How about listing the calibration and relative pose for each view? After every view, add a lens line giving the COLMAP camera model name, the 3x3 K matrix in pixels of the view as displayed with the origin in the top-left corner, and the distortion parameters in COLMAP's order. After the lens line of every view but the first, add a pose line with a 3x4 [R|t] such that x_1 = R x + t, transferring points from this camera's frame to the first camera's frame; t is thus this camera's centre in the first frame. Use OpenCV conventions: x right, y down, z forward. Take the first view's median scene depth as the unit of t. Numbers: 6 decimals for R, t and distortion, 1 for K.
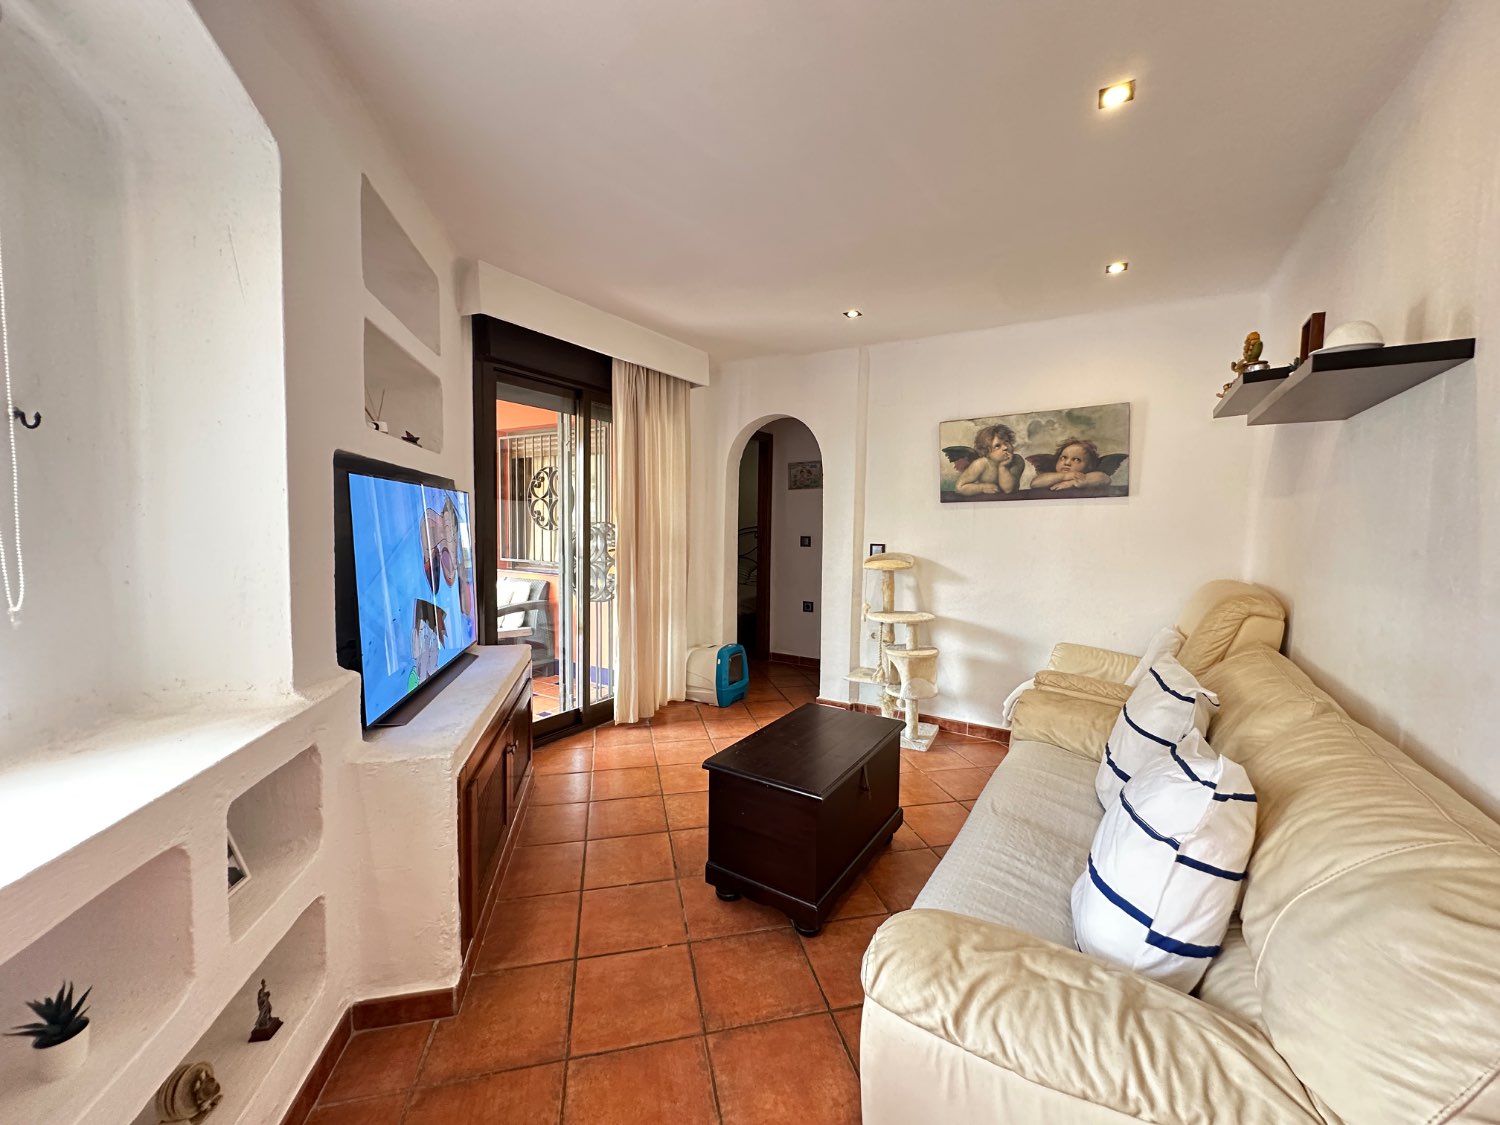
lens RADIAL K [[602.2, 0, 743.1], [0, 602.2, 560.4], [0, 0, 1]] dist [-0.004080, 0.001160]
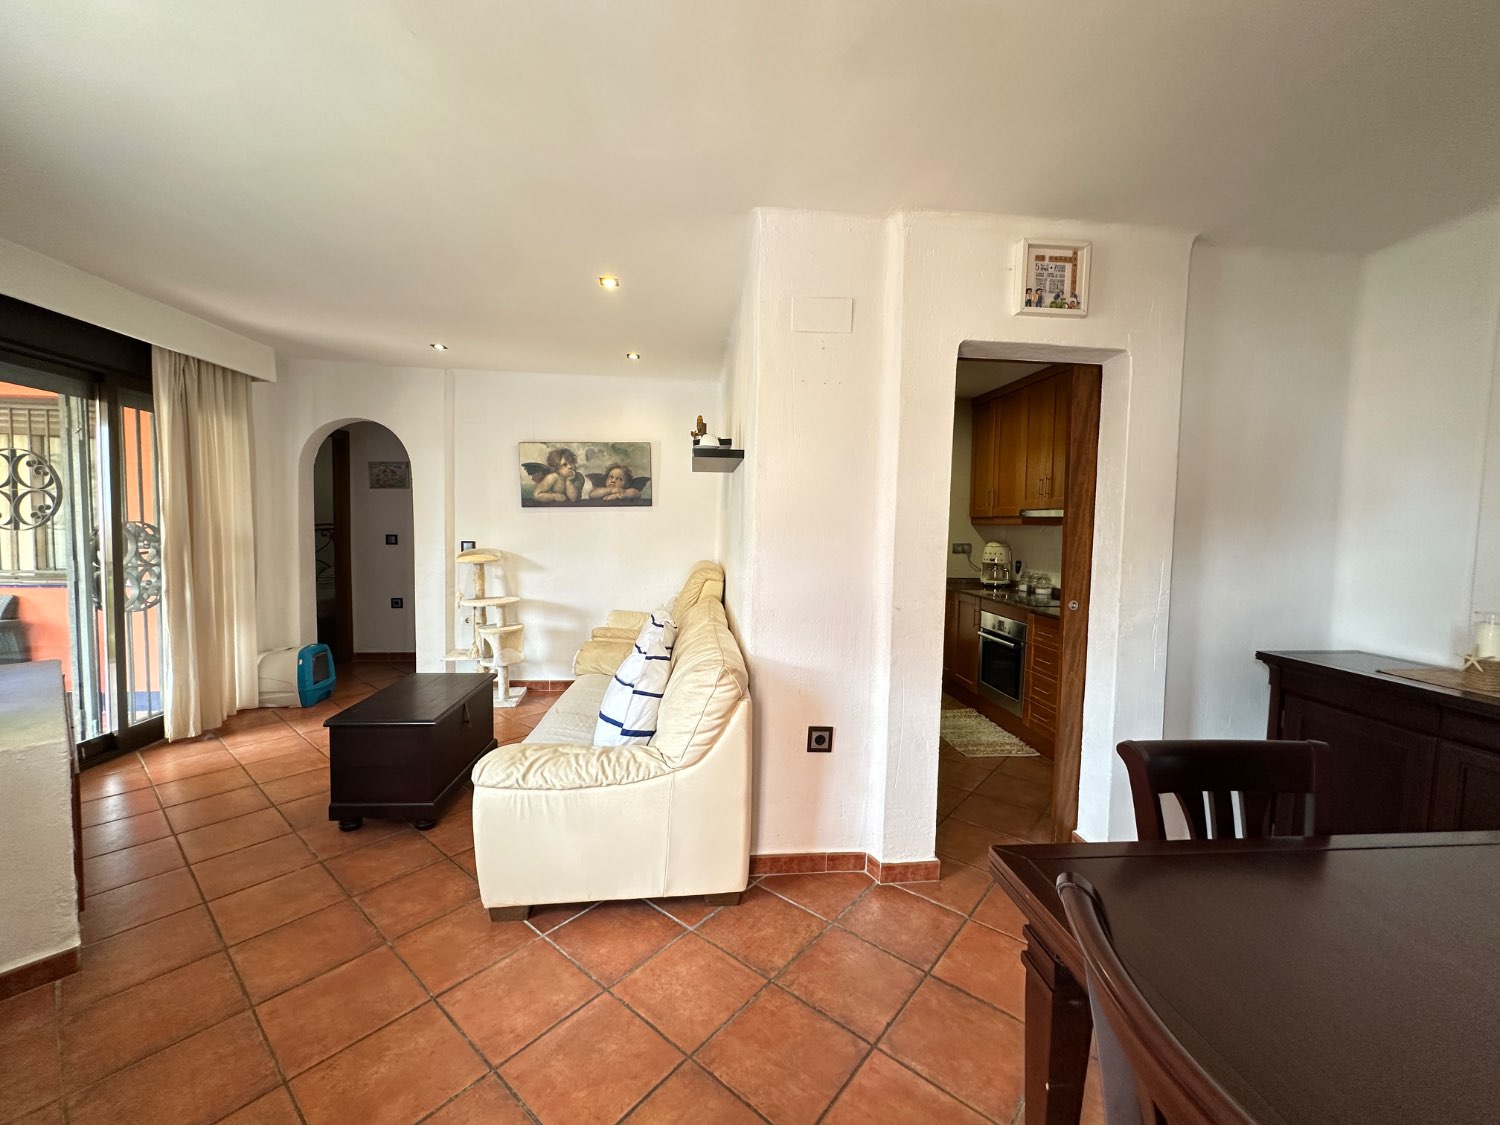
lens RADIAL K [[602.2, 0, 755.7], [0, 602.2, 557.2], [0, 0, 1]] dist [-0.004080, 0.001160]
pose [[0.783815, -0.032332, 0.620153, -0.071467], [0.030340, 0.999445, 0.013759, 0.004989], [-0.620253, 0.008030, 0.784360, -0.292195]]
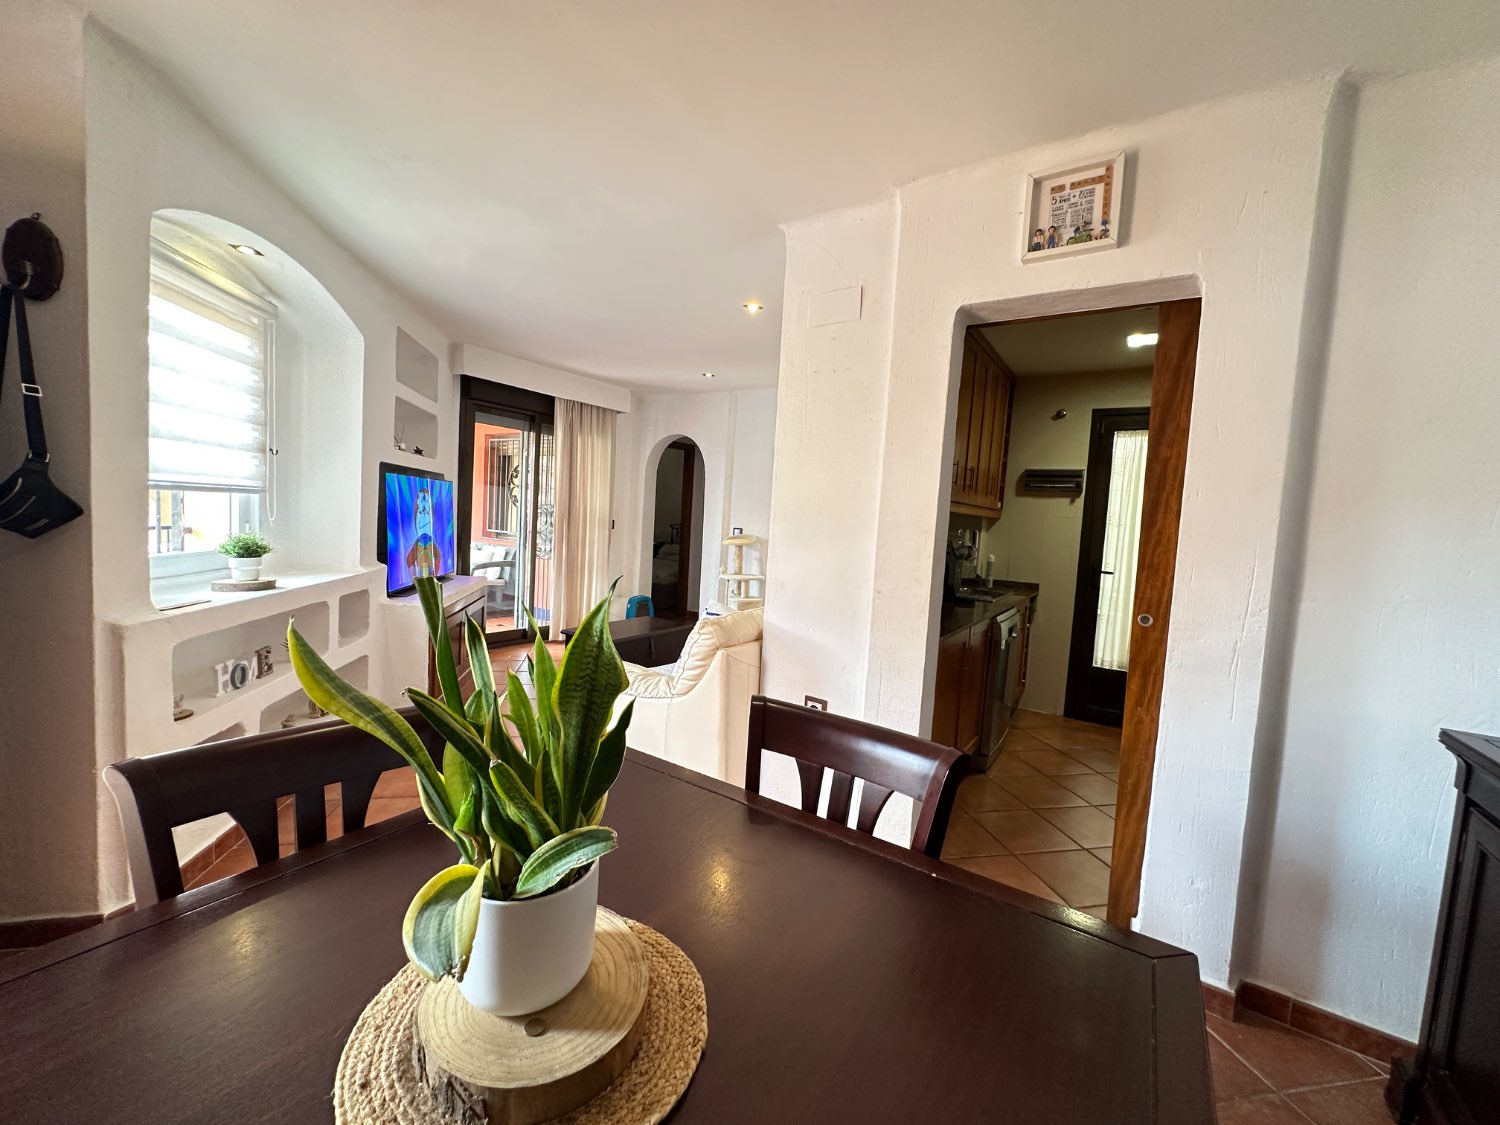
lens RADIAL K [[602.2, 0, 752.0], [0, 602.2, 559.4], [0, 0, 1]] dist [-0.004080, 0.001160]
pose [[0.998901, 0.045823, -0.009833, 0.308935], [-0.045753, 0.998927, 0.007194, 0.040615], [0.010152, -0.006736, 0.999926, -0.511696]]
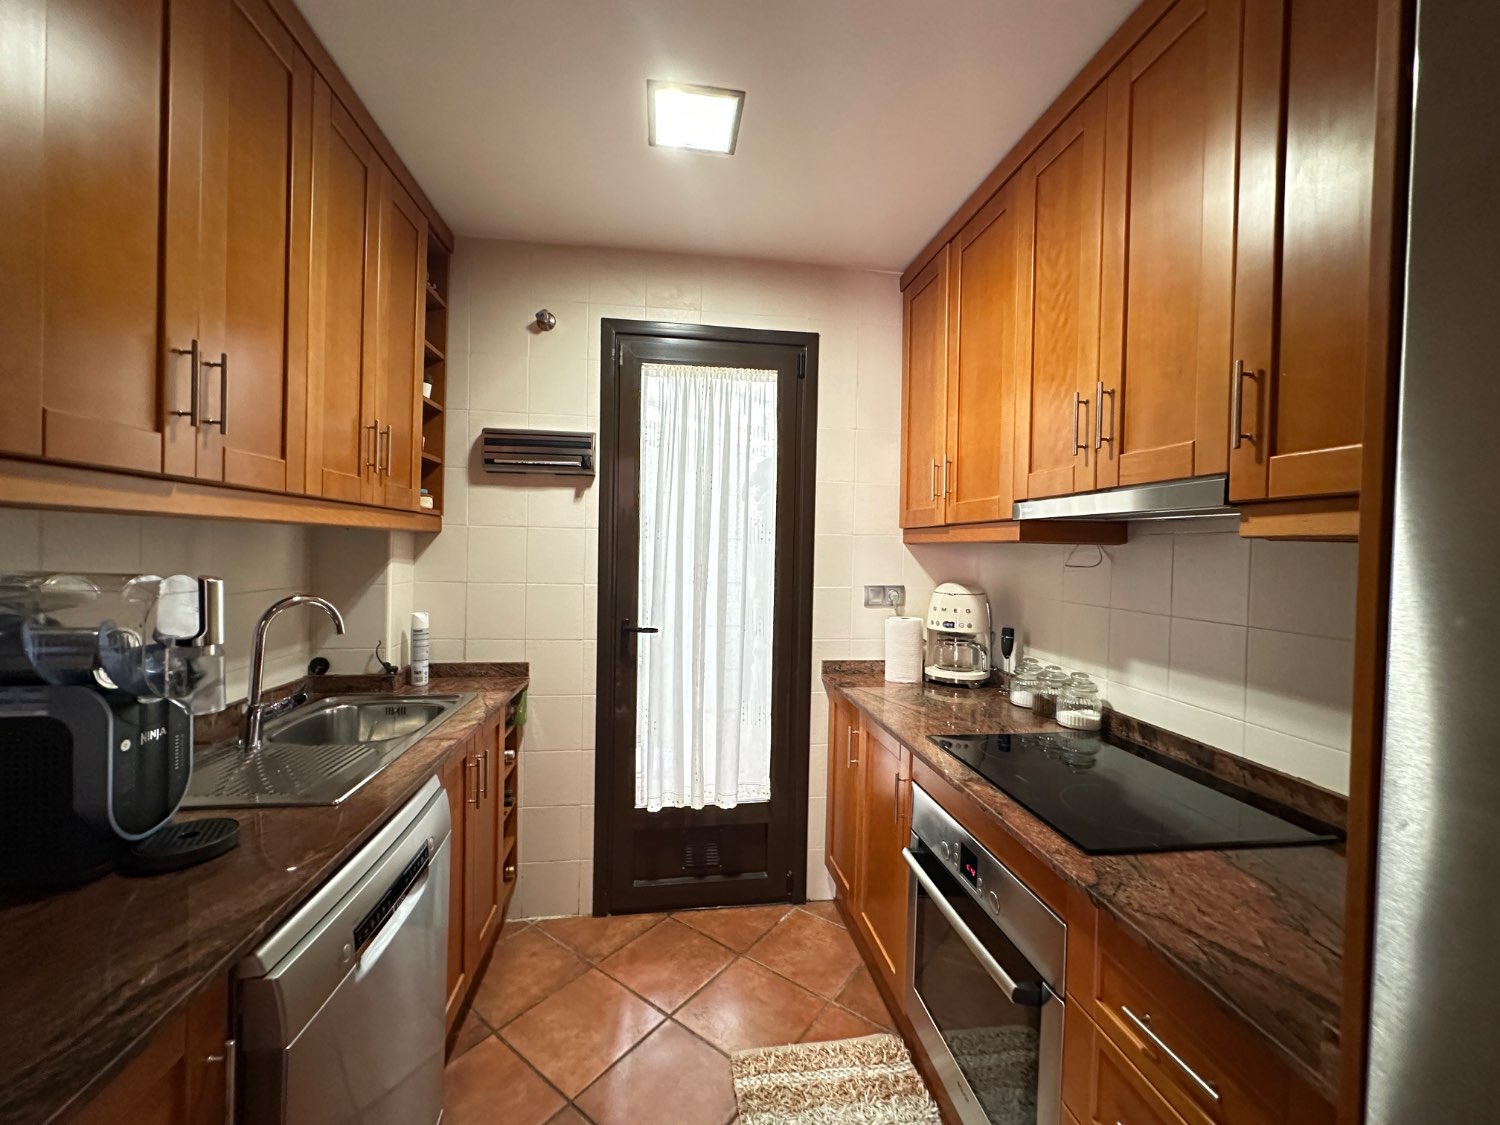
lens RADIAL K [[602.2, 0, 746.9], [0, 602.2, 558.0], [0, 0, 1]] dist [-0.004080, 0.001160]
pose [[0.768627, -0.008966, 0.639634, 0.670082], [0.030093, 0.999302, -0.022154, -0.013042], [-0.638989, 0.036276, 0.768360, 0.118019]]
